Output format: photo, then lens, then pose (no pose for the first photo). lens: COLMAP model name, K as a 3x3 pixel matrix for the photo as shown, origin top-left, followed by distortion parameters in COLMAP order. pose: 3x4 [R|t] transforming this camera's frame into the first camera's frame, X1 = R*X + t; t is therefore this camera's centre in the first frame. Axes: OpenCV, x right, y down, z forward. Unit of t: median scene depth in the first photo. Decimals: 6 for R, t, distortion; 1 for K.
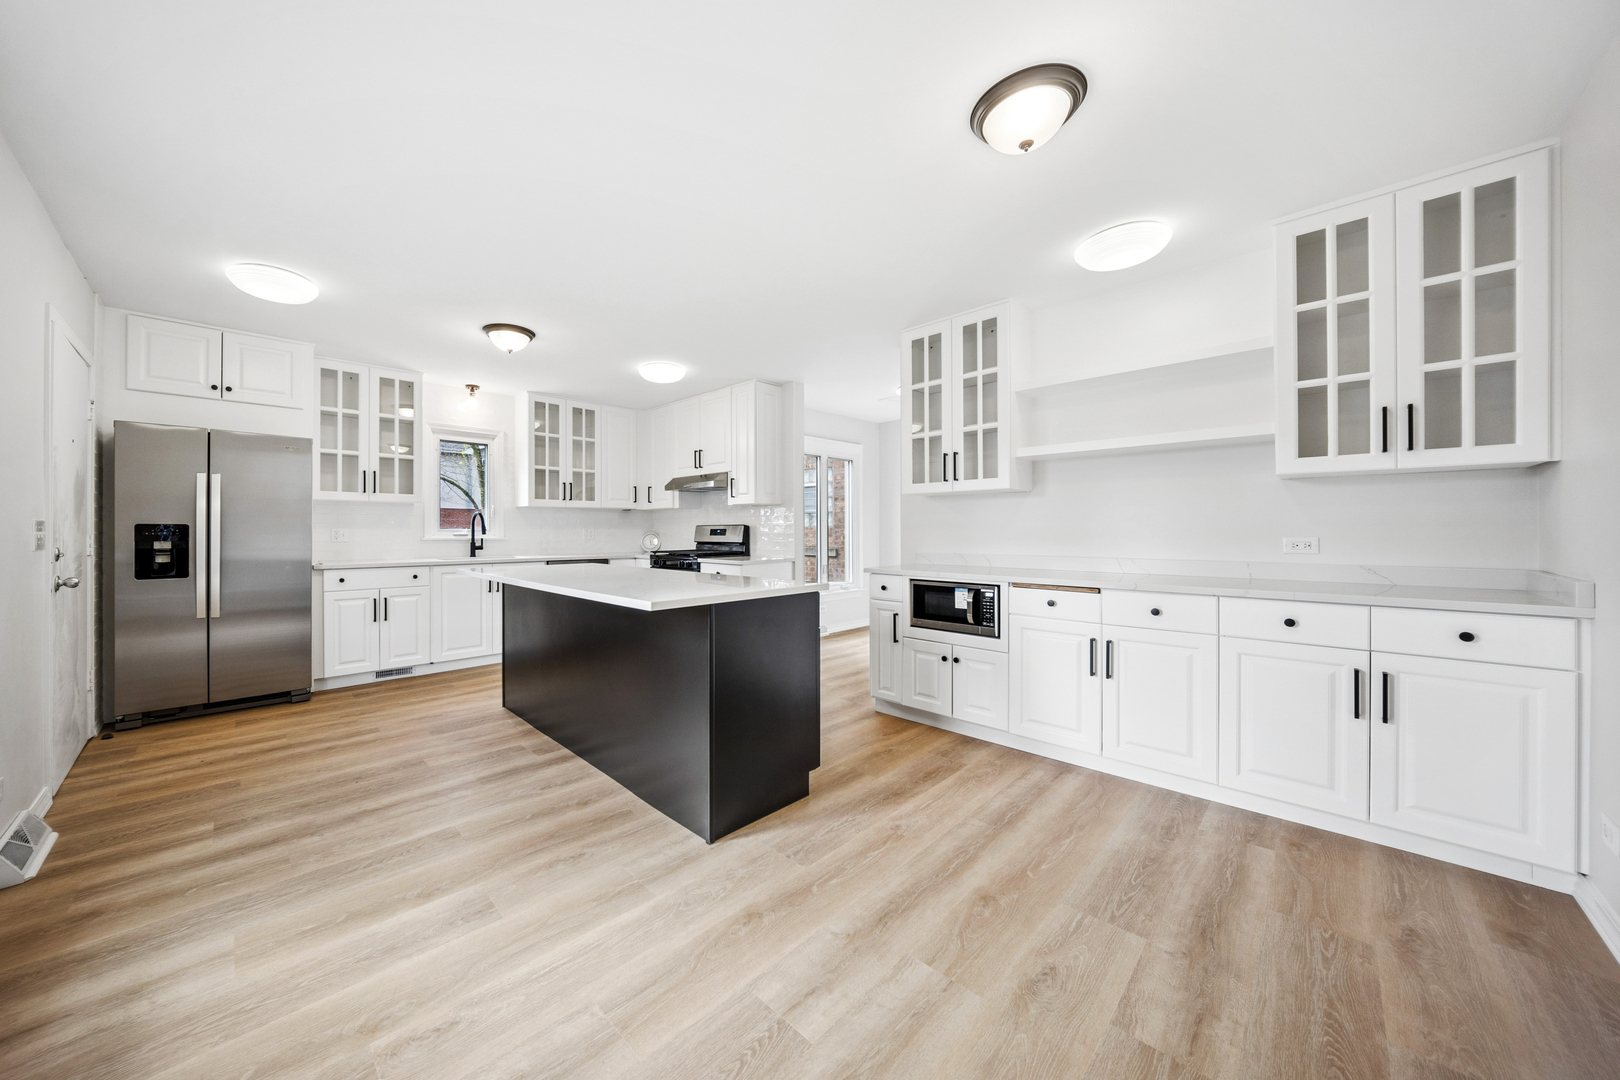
lens RADIAL K [[553.5, 0, 812.1], [0, 553.5, 535.6], [0, 0, 1]] dist [0.001294, -0.000069]
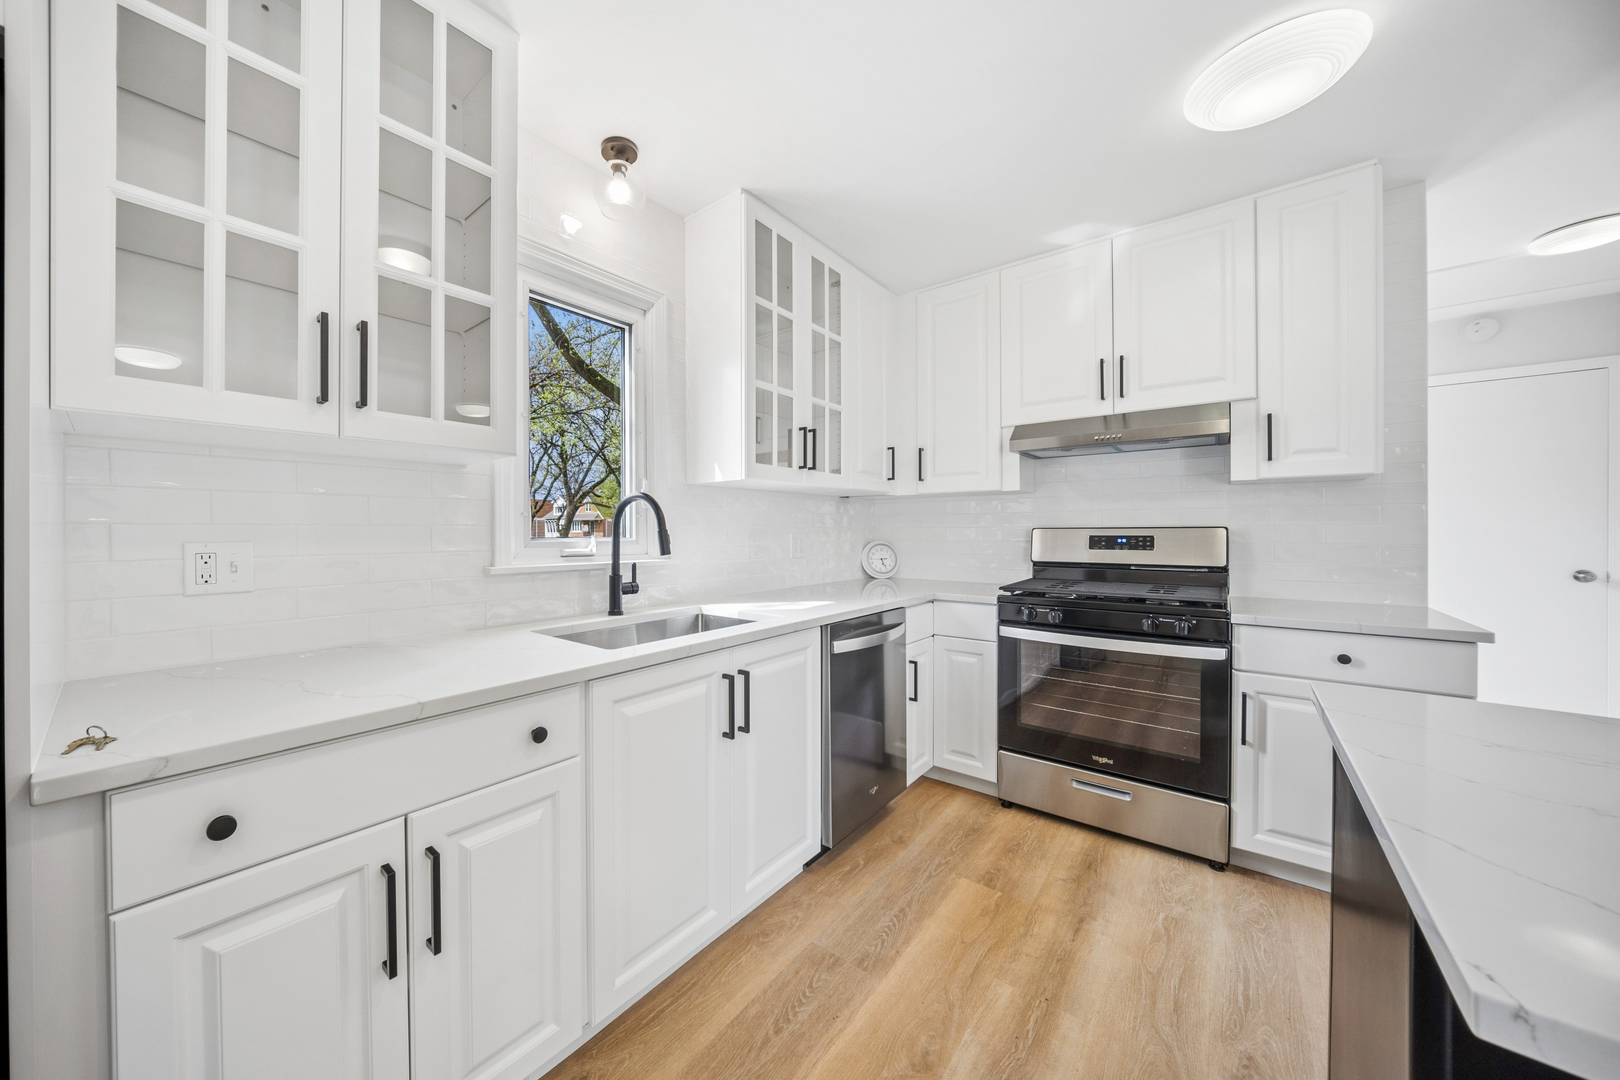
lens RADIAL K [[553.5, 0, 807.2], [0, 553.5, 534.3], [0, 0, 1]] dist [0.001294, -0.000069]
pose [[0.994862, -0.002649, 0.101207, -0.505599], [0.002594, 0.999996, 0.000668, -0.014742], [-0.101209, -0.000402, 0.994865, 0.598230]]
